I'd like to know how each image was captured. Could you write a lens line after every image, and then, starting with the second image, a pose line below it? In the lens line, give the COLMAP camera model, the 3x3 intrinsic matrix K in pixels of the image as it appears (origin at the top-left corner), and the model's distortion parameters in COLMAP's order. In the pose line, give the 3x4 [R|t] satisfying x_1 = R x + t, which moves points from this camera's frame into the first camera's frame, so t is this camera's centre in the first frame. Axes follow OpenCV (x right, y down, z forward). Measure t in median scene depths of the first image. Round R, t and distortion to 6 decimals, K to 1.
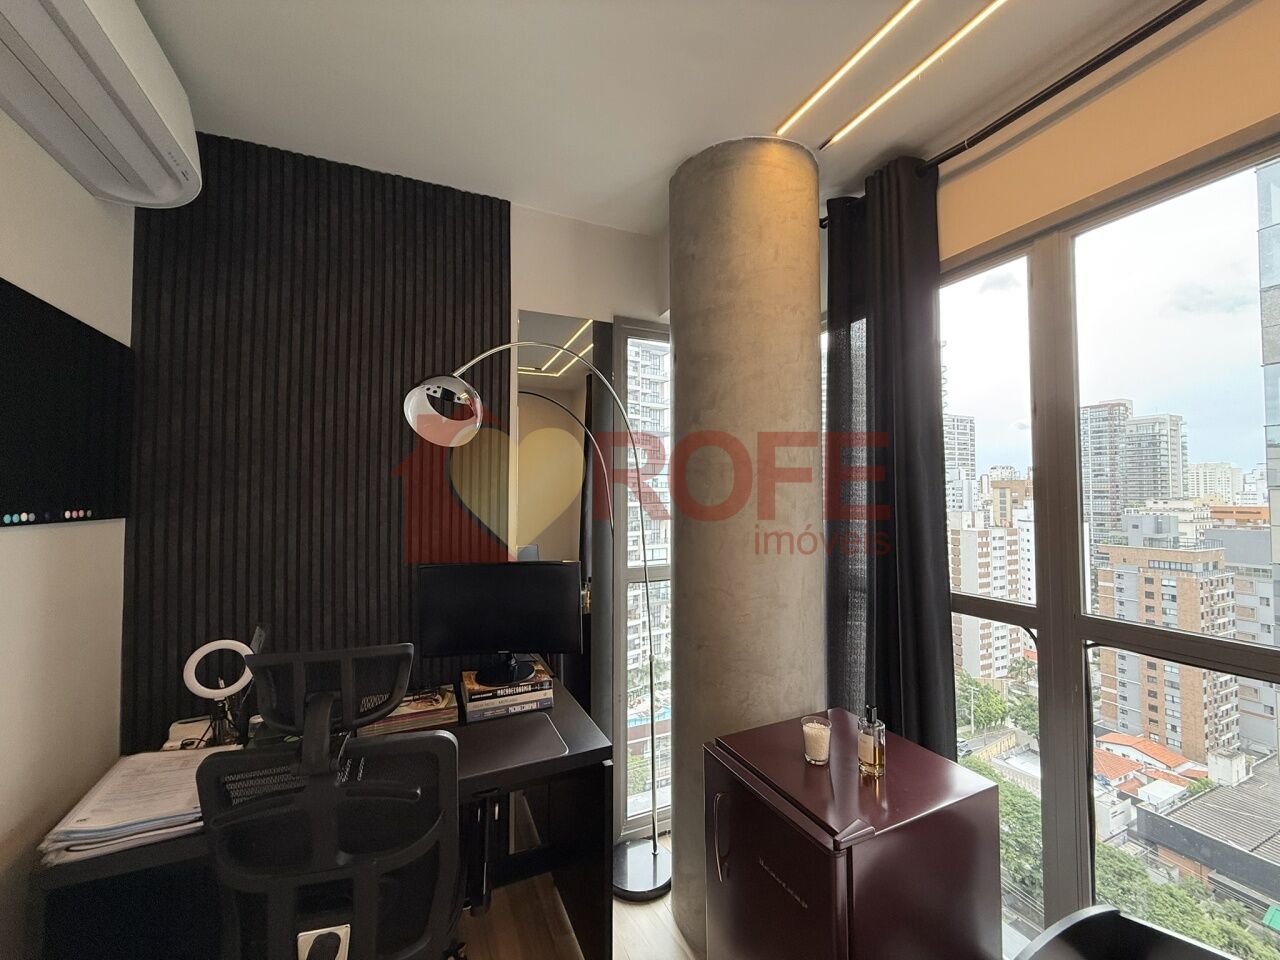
lens RADIAL K [[509.6, 0, 642.8], [0, 509.6, 478.0], [0, 0, 1]] dist [-0.003464, 0.001465]
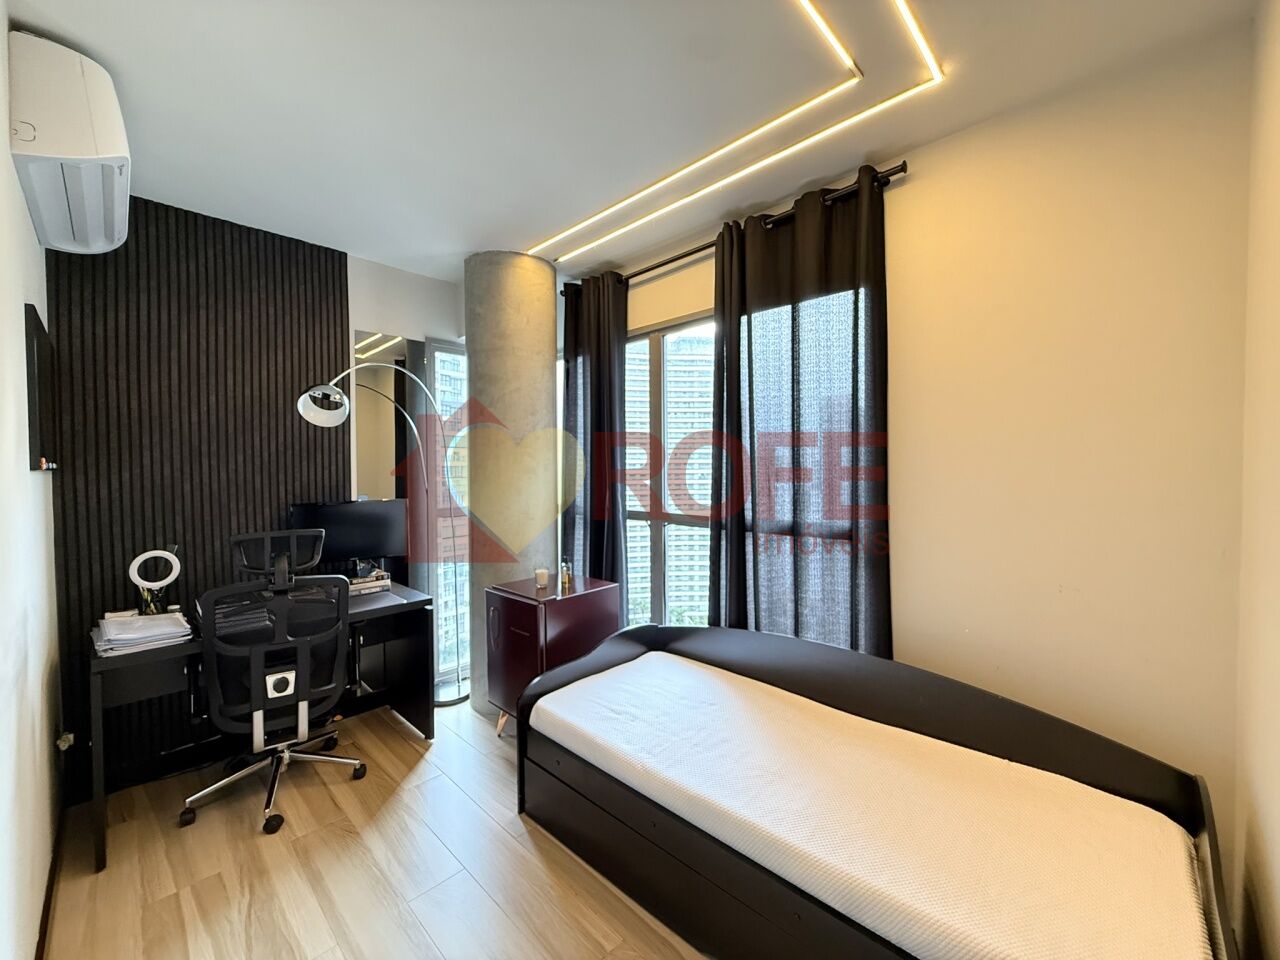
lens RADIAL K [[509.6, 0, 637.5], [0, 509.6, 480.8], [0, 0, 1]] dist [-0.003464, 0.001465]
pose [[0.933074, -0.011905, 0.359487, -0.023621], [-0.007406, 0.998604, 0.052294, 0.017263], [-0.359607, -0.051457, 0.931684, -0.768614]]
